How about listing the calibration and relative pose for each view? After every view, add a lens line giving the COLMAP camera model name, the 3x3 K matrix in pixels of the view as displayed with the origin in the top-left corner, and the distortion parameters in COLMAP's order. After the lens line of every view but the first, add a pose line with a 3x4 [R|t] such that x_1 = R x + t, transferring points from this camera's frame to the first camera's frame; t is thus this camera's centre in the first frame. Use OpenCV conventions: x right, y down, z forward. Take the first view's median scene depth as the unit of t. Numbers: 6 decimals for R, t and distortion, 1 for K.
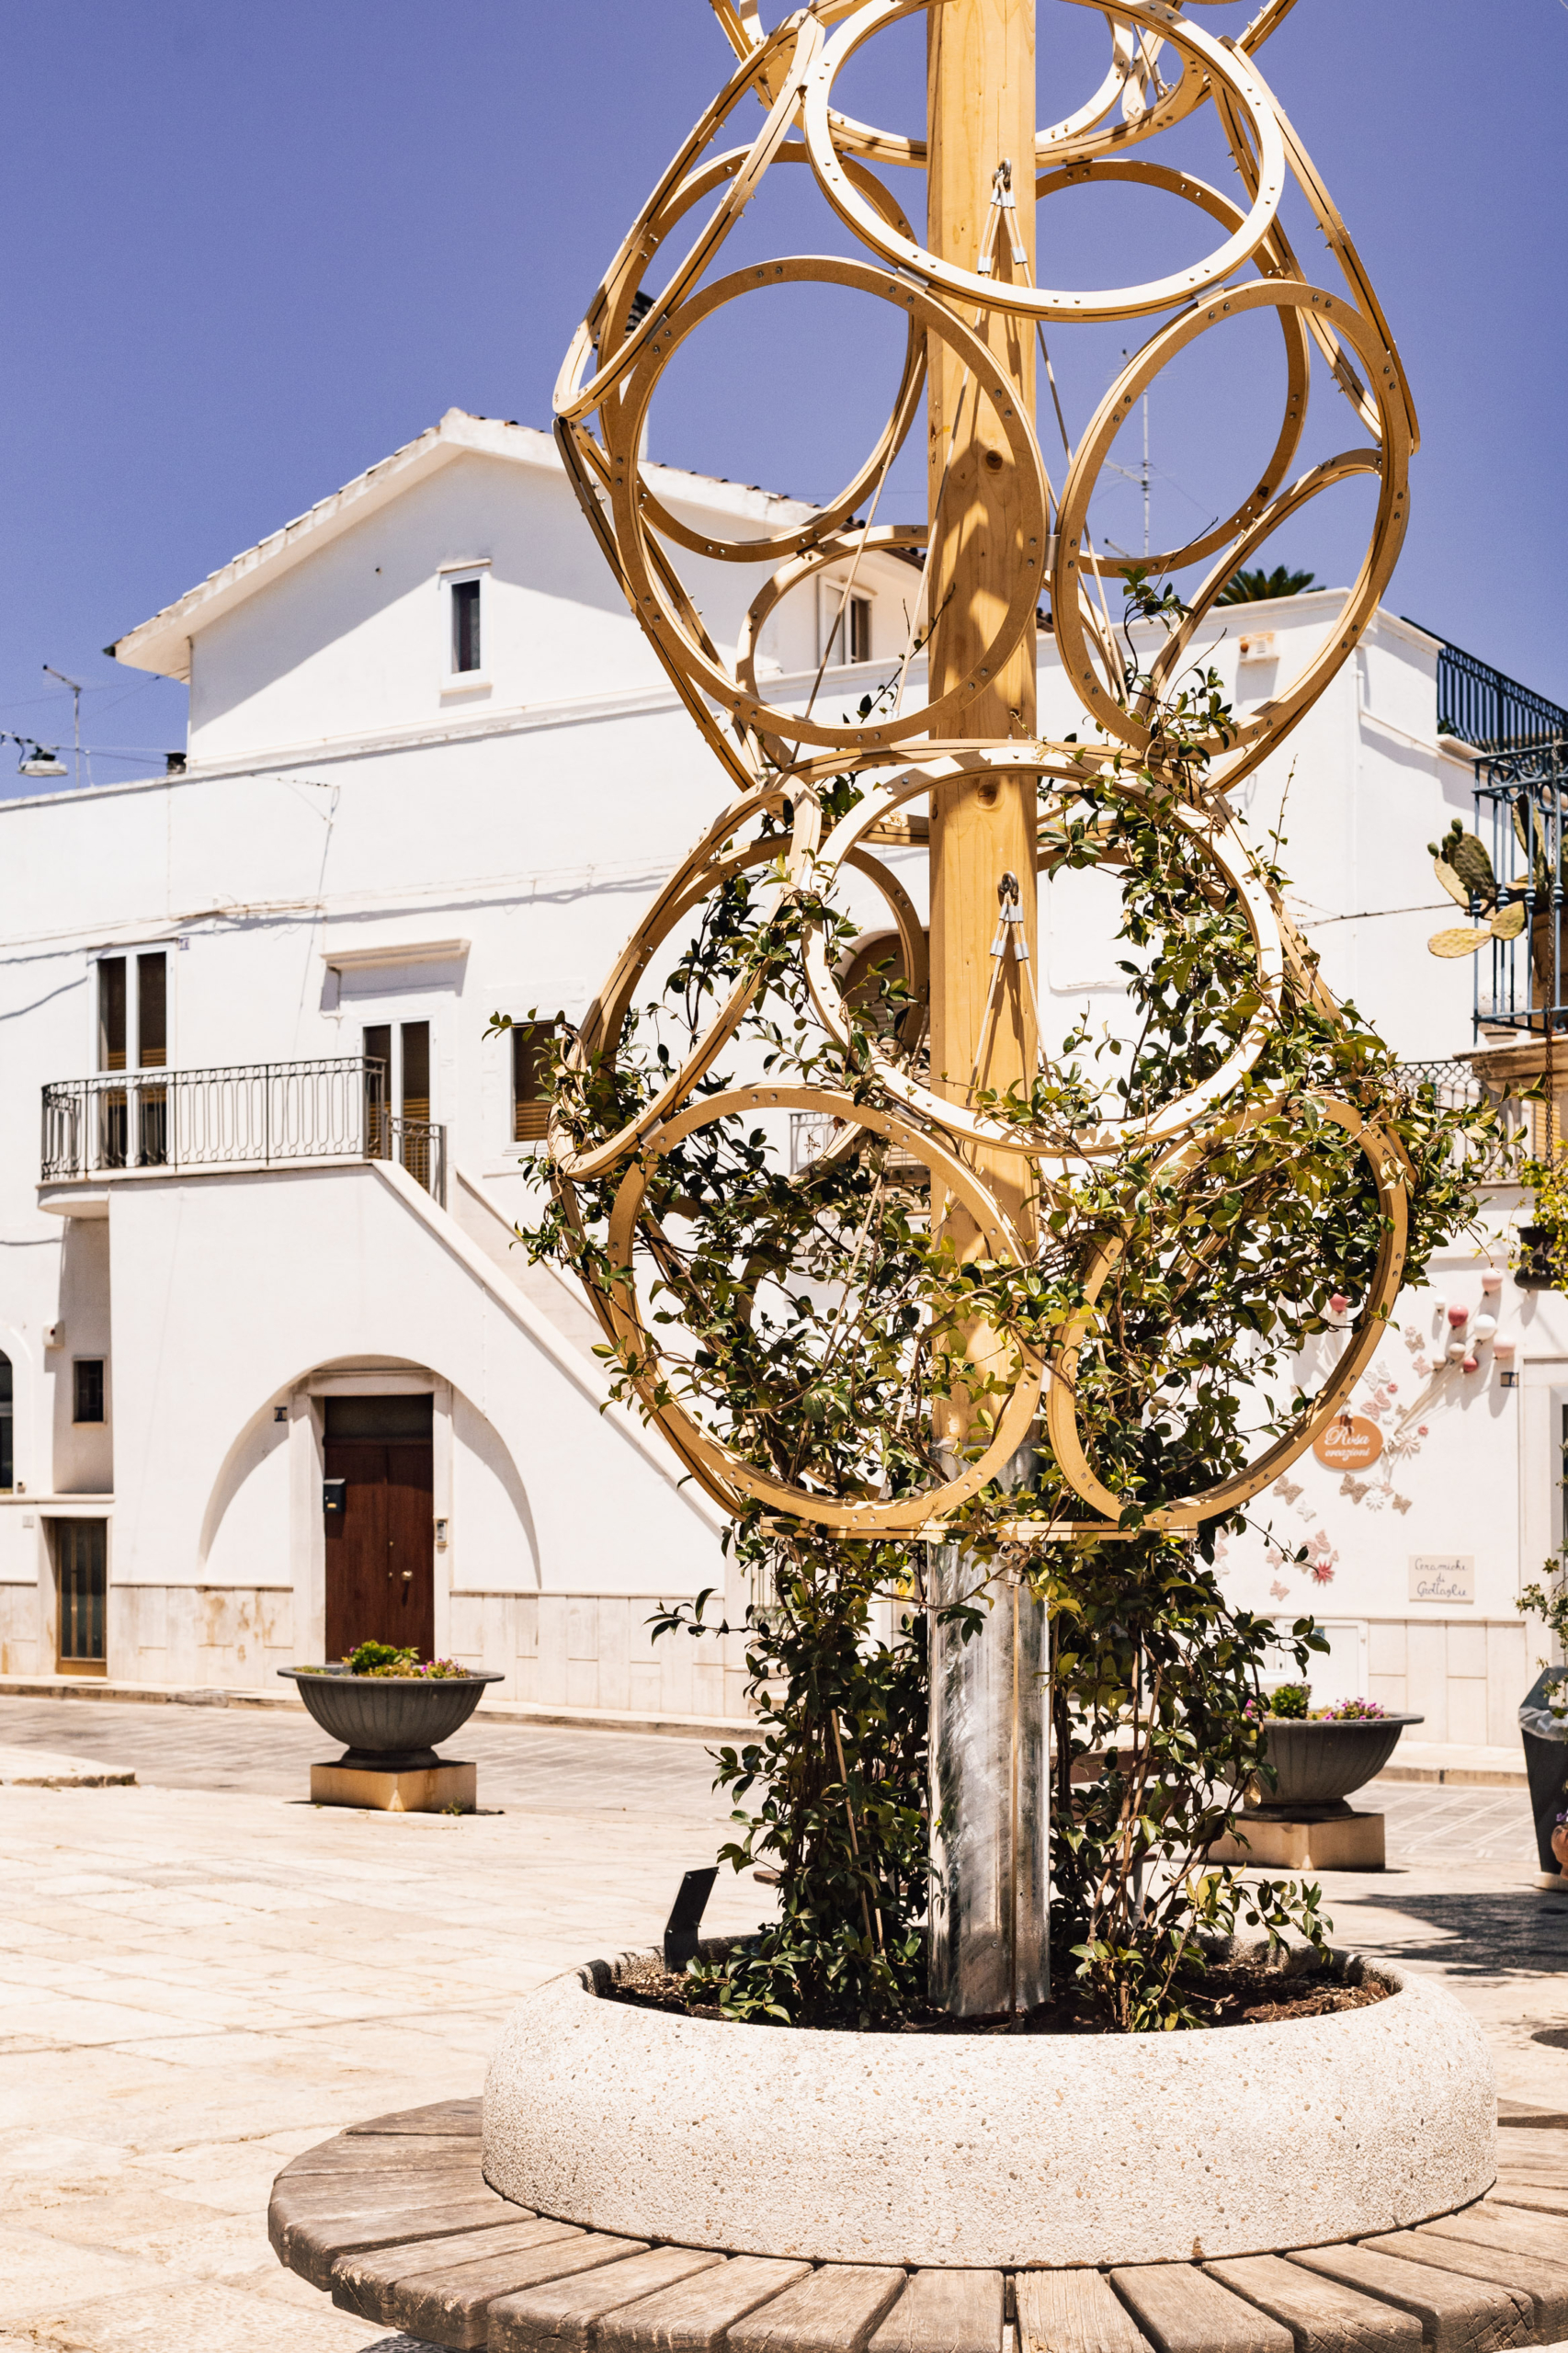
lens RADIAL K [[2621.4, 0, 784.0], [0, 2621.4, 1176.5], [0, 0, 1]] dist [-0.001866, -0.010361]
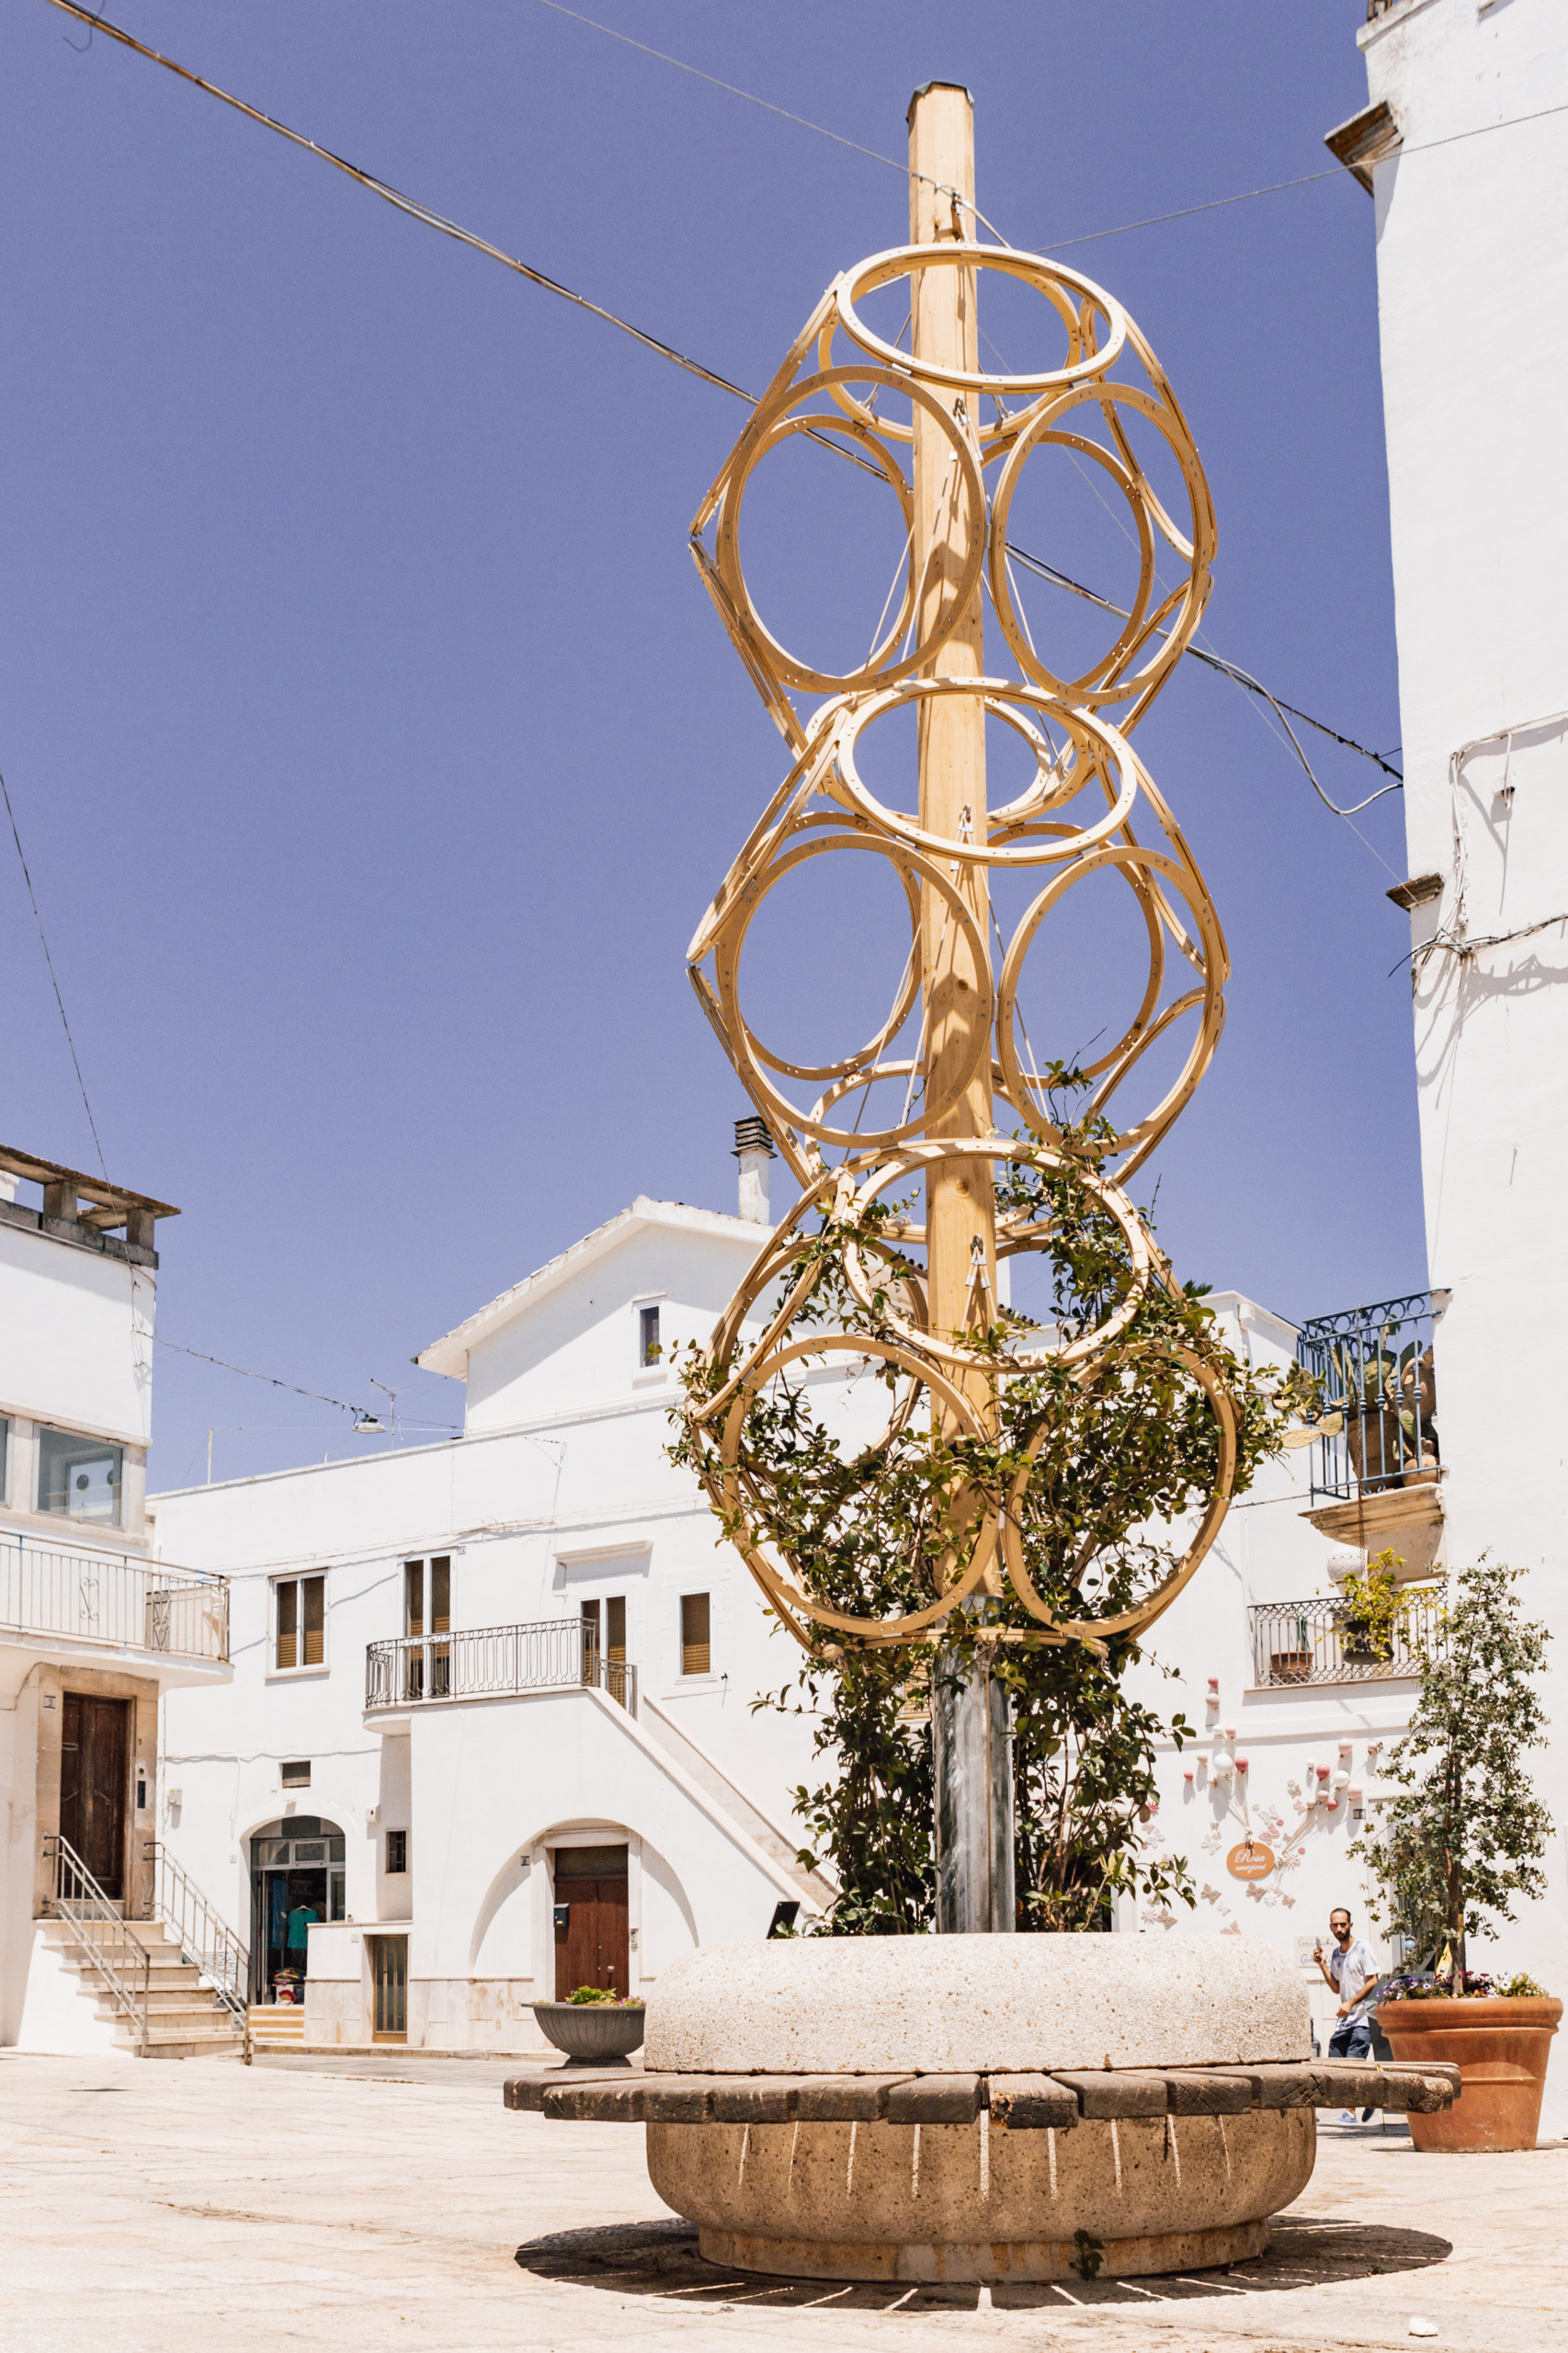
lens RADIAL K [[1638.7, 0, 784.0], [0, 1638.7, 1176.5], [0, 0, 1]] dist [-0.028608, -0.000204]
pose [[0.999637, -0.012167, -0.024035, -0.019609], [0.009857, 0.995522, -0.094013, -0.202230], [0.025071, 0.093742, 0.995281, 0.054986]]
